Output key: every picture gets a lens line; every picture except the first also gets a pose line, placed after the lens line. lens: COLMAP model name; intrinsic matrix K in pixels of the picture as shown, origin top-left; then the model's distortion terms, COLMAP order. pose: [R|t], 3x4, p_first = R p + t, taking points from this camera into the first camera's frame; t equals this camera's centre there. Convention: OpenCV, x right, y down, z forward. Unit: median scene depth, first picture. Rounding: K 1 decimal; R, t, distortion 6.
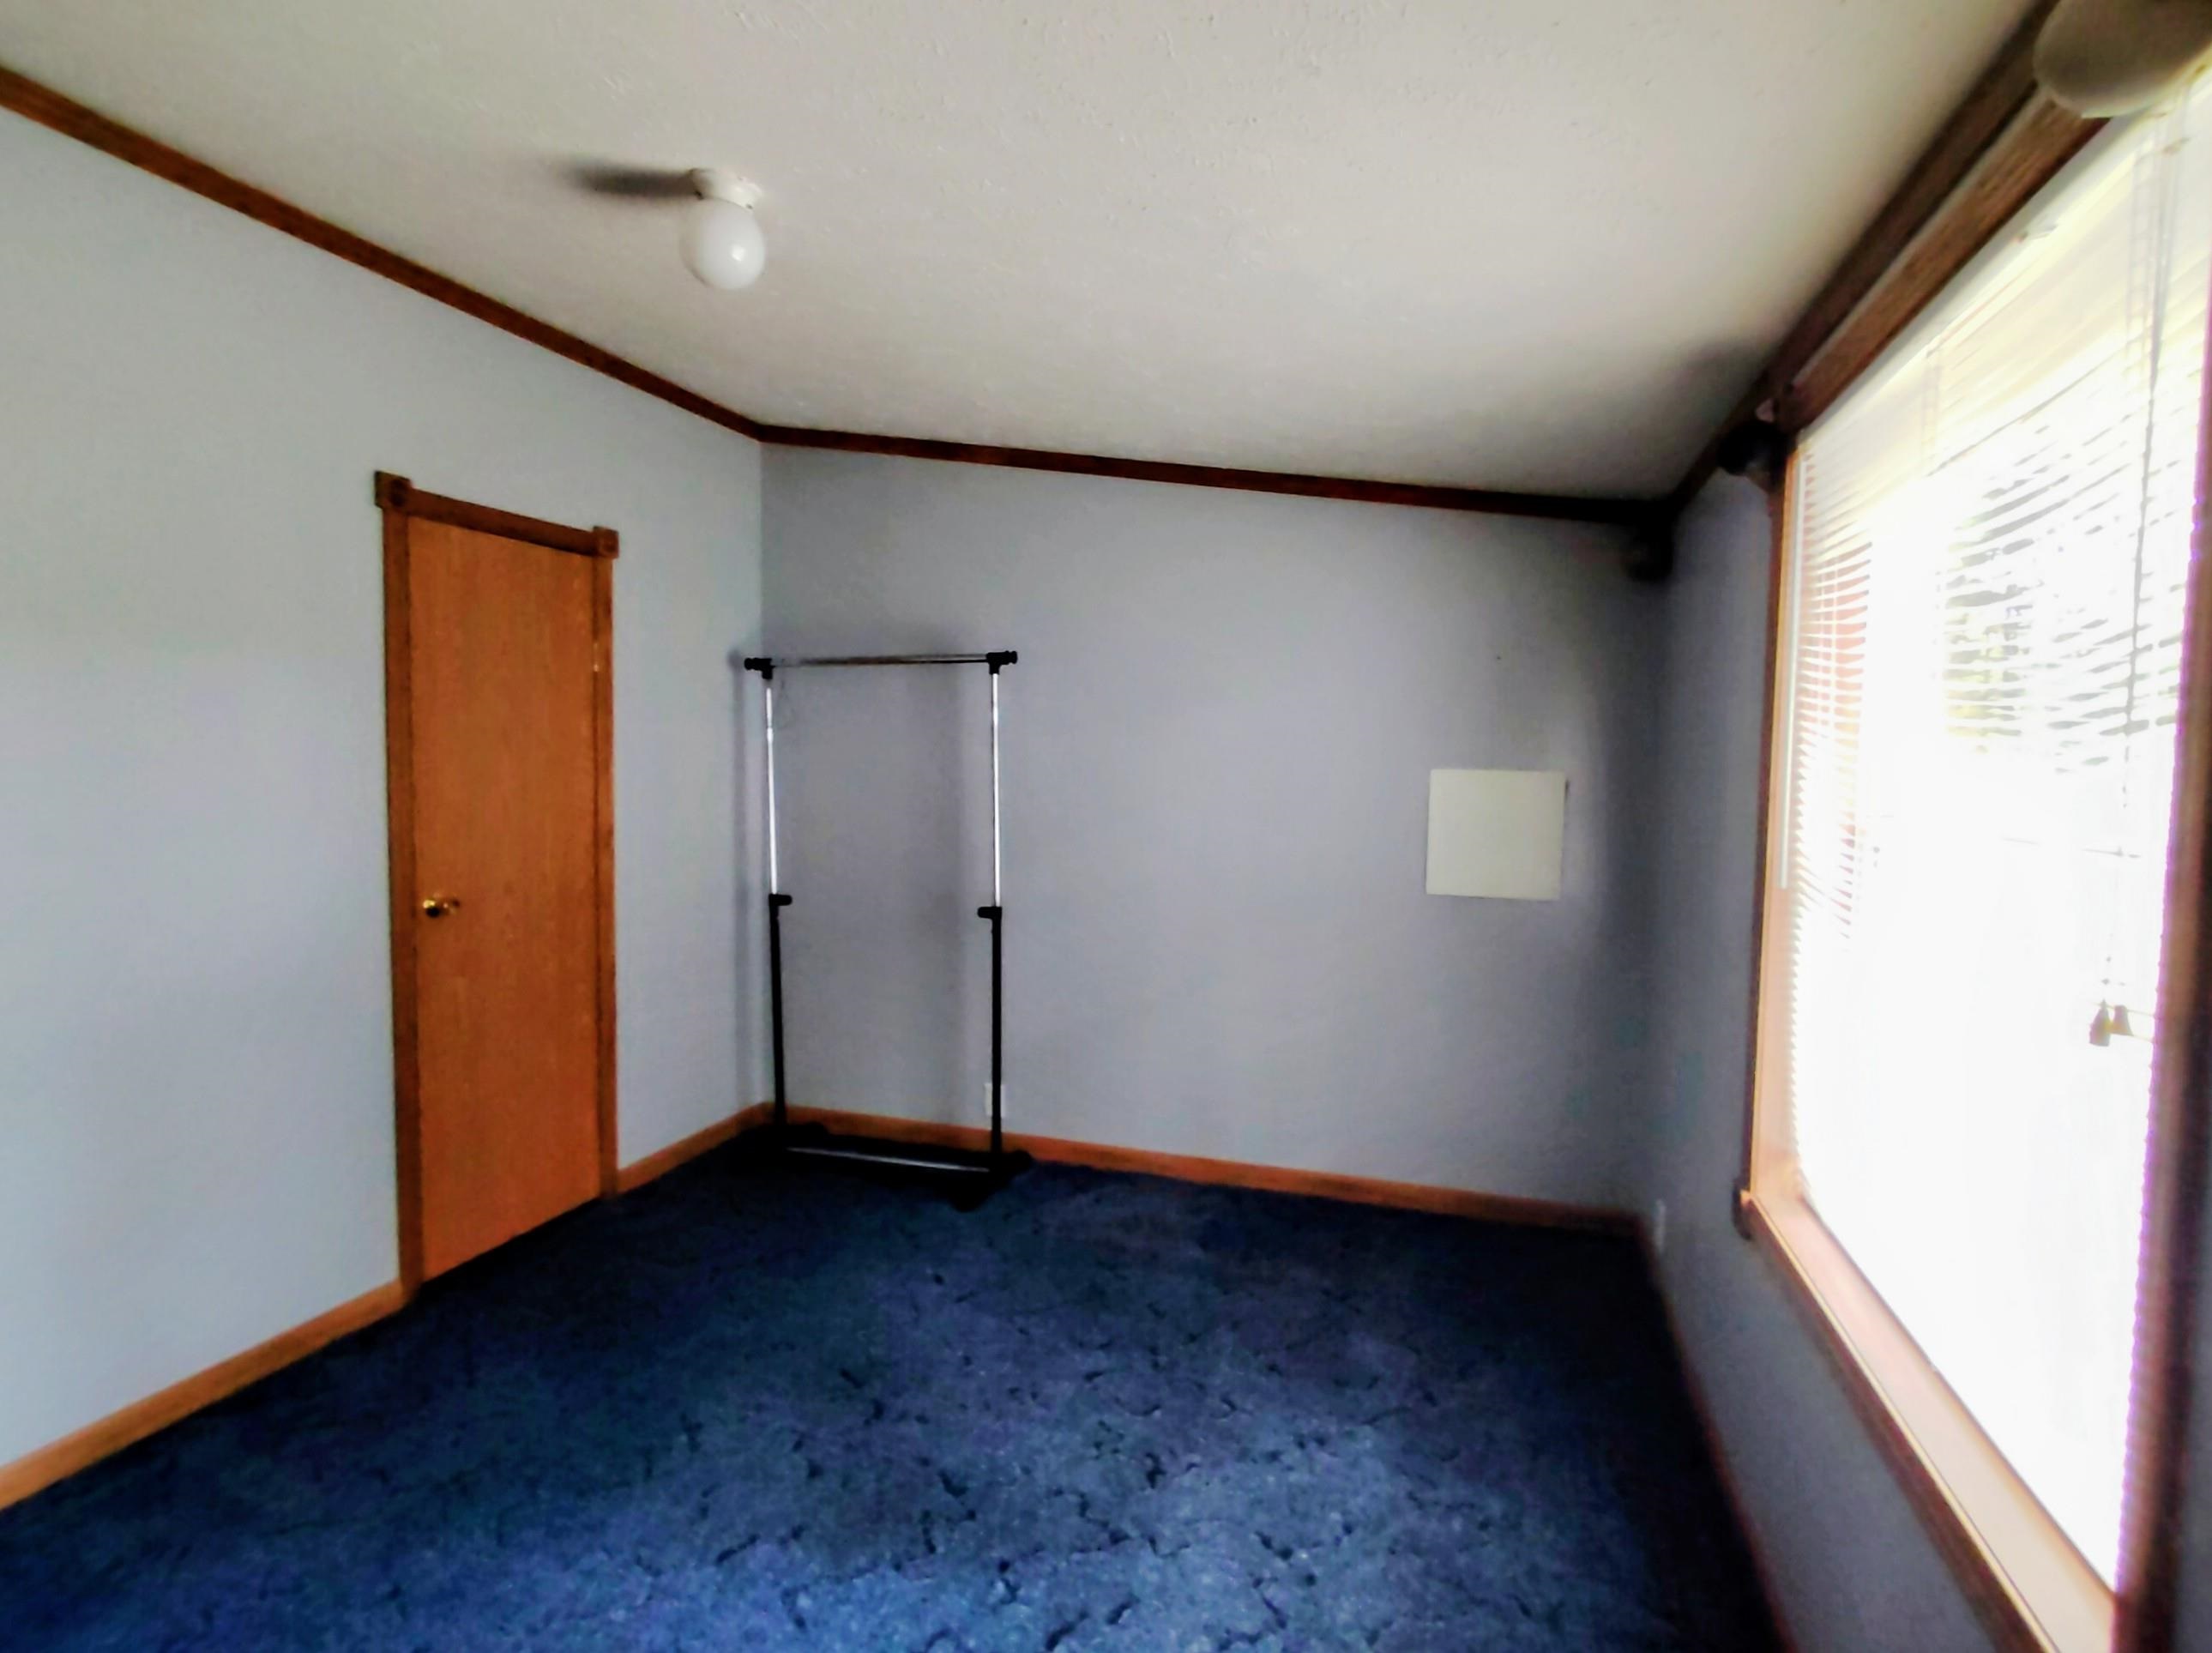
lens RADIAL K [[1095.1, 0, 1109.9], [0, 1095.1, 824.1], [0, 0, 1]] dist [0.002243, 0.000516]
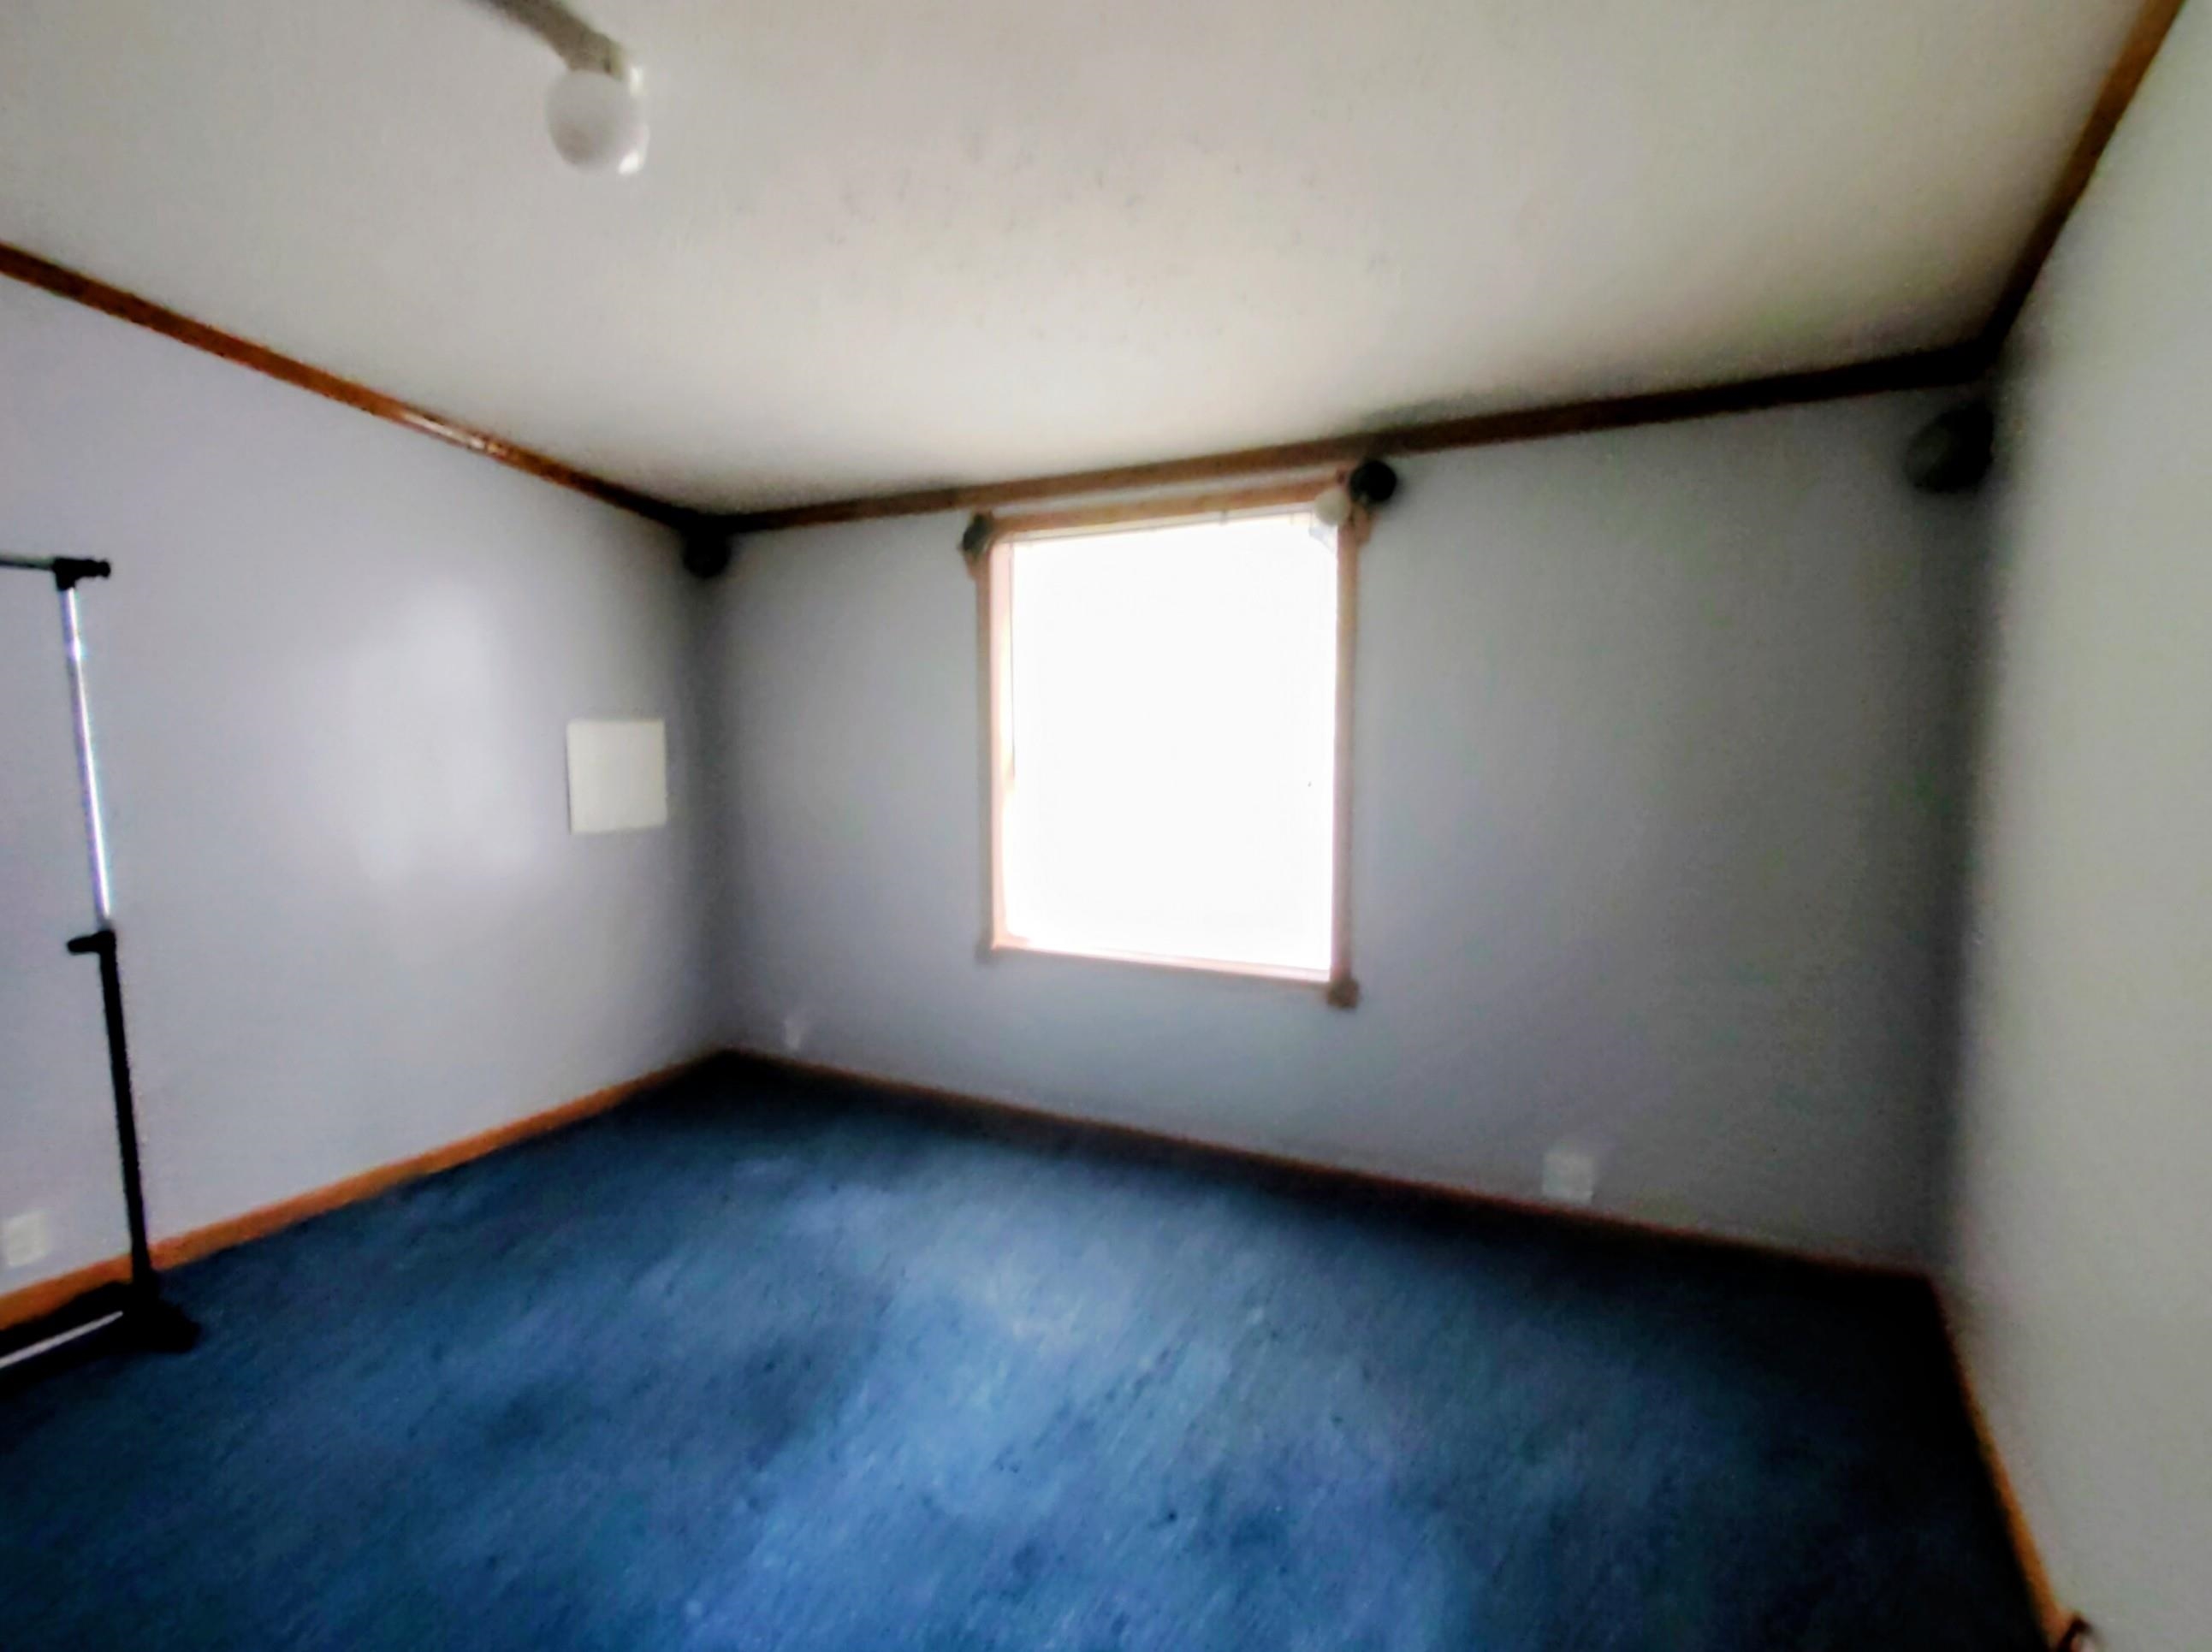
lens RADIAL K [[1094.9, 0, 1109.9], [0, 1094.9, 823.6], [0, 0, 1]] dist [0.002243, 0.000516]
pose [[0.177827, -0.108247, 0.978090, -0.671055], [0.072629, 0.992664, 0.096655, -0.013362], [-0.981378, 0.053850, 0.184384, 0.256286]]
